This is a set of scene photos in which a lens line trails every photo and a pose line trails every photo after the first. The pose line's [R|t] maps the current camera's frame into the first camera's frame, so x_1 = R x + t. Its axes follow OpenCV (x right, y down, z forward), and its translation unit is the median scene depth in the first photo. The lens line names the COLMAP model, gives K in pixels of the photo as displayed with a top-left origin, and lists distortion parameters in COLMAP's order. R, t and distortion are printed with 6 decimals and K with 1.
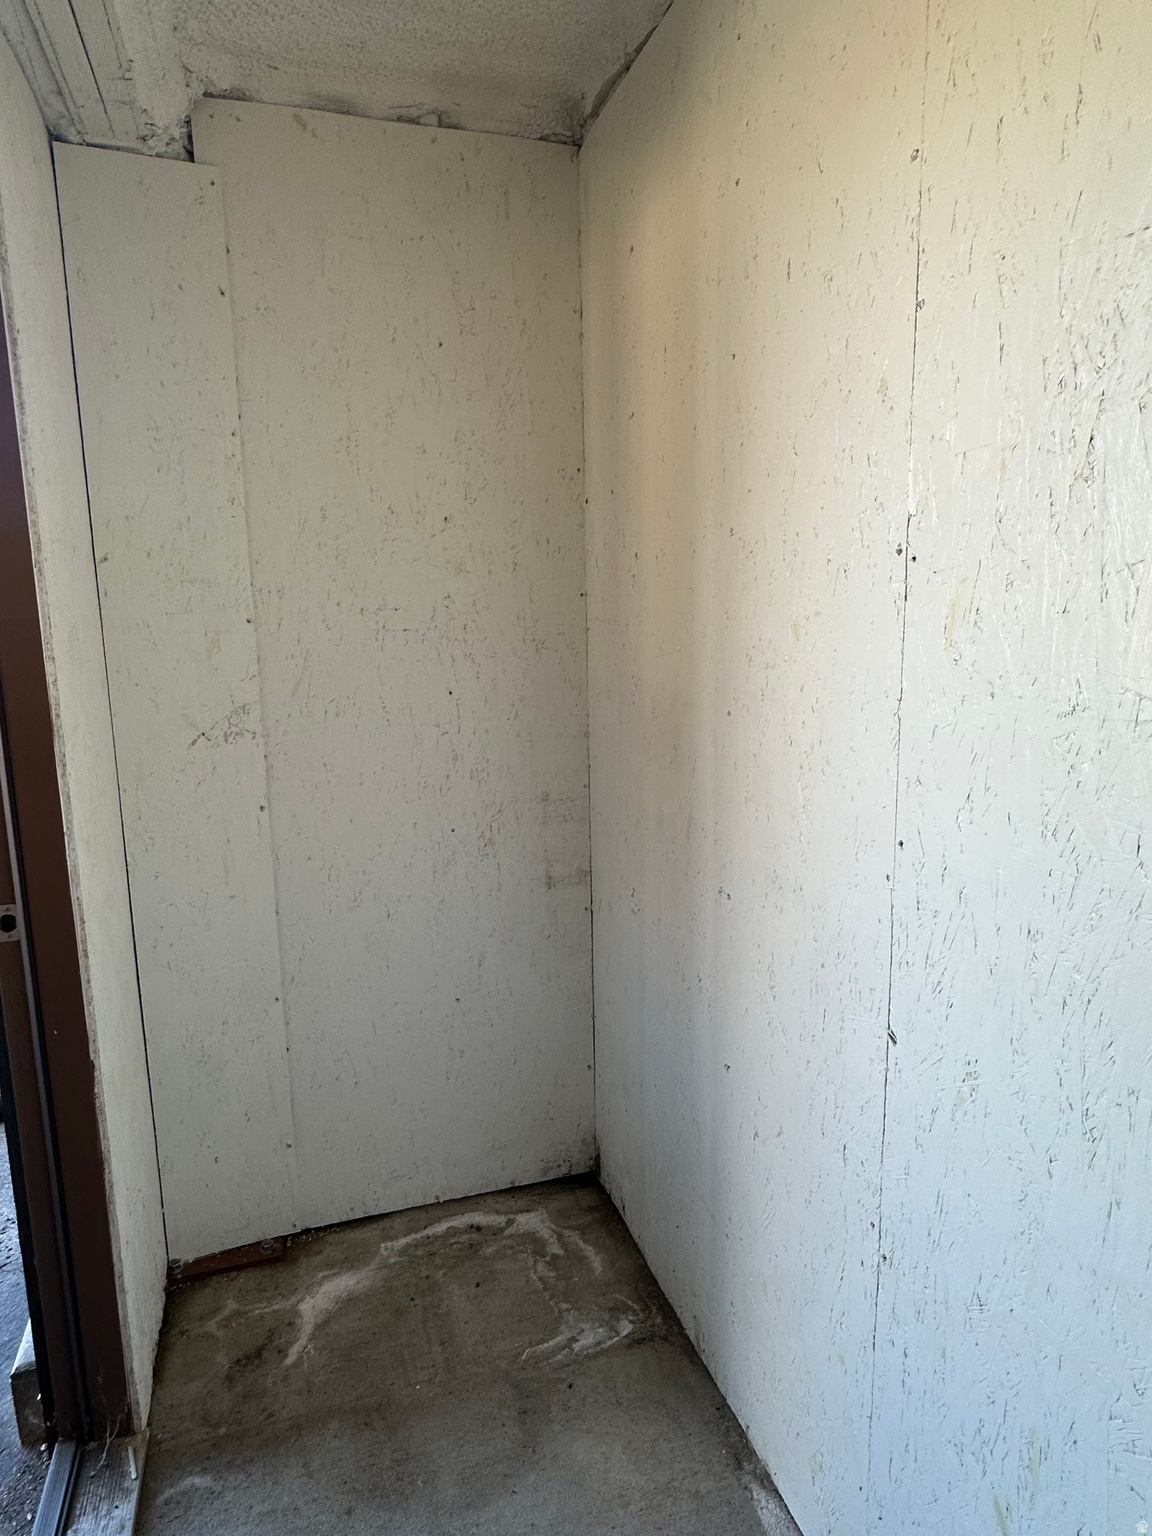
lens RADIAL K [[950.7, 0, 576.0], [0, 950.7, 768.0], [0, 0, 1]] dist [-0.003415, 0.001109]
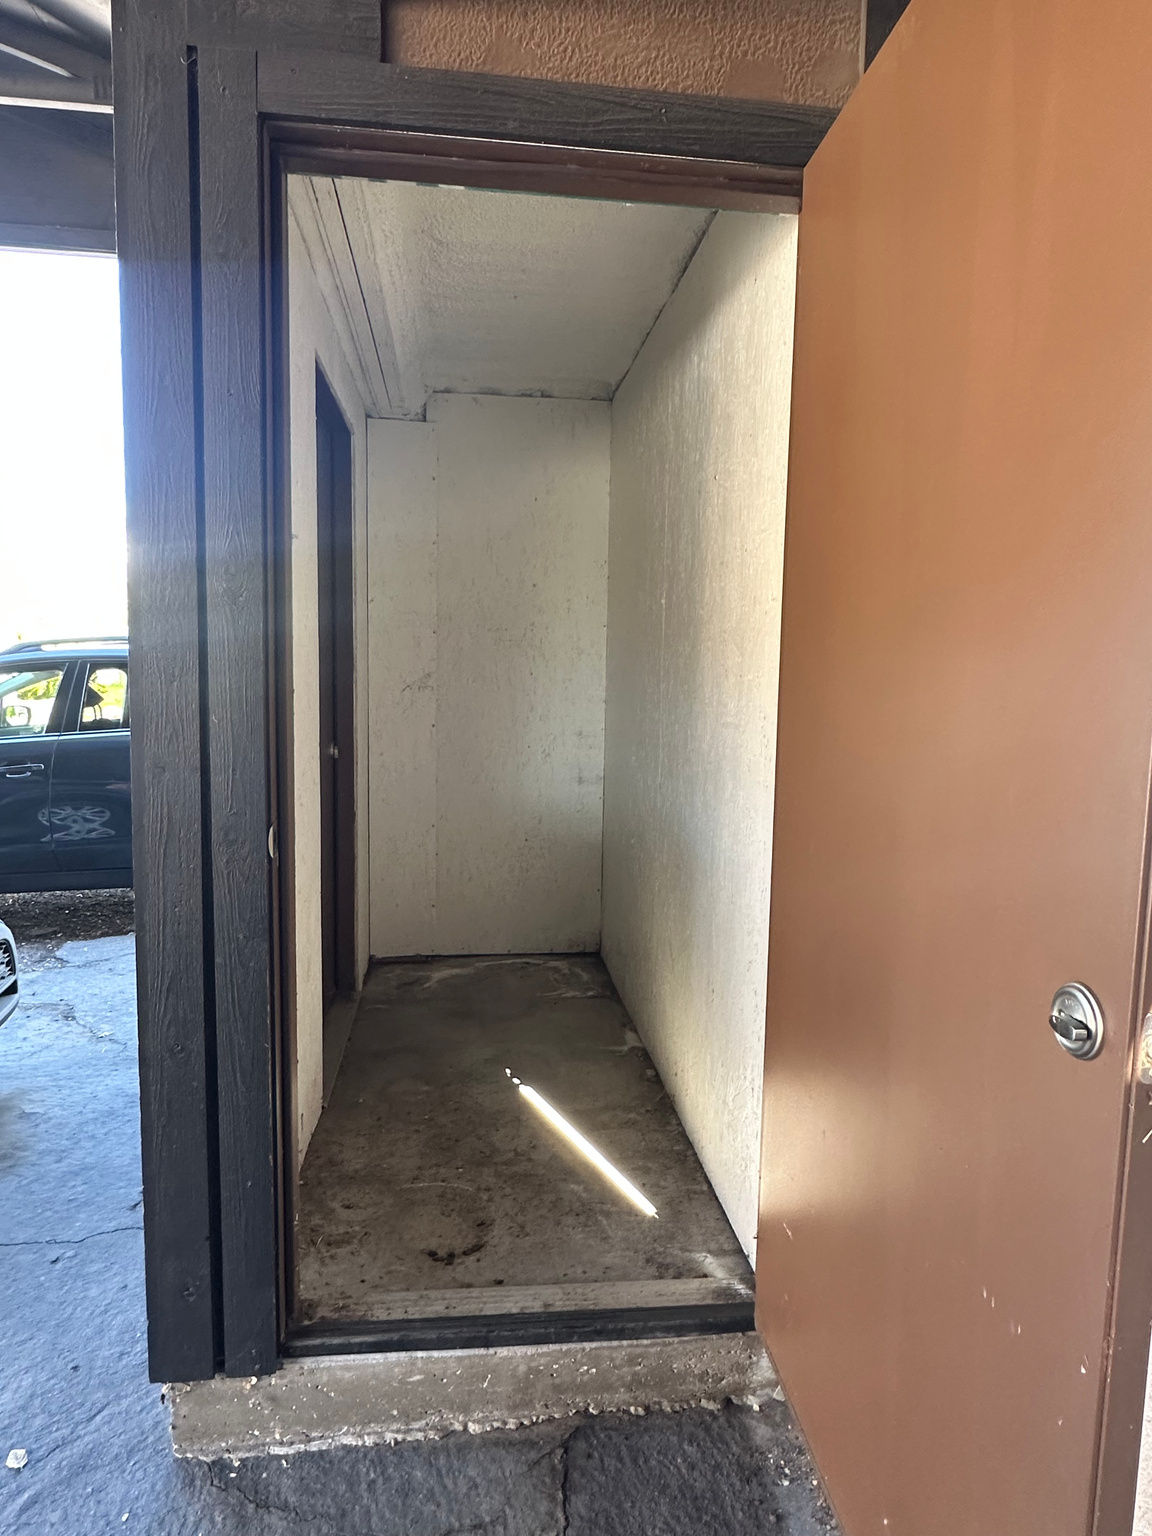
lens RADIAL K [[950.7, 0, 576.0], [0, 950.7, 768.0], [0, 0, 1]] dist [-0.003415, 0.001109]
pose [[0.982022, 0.050626, -0.181848, 0.338374], [-0.065447, 0.994924, -0.076442, 0.268272], [0.177055, 0.086970, 0.980351, -0.916232]]
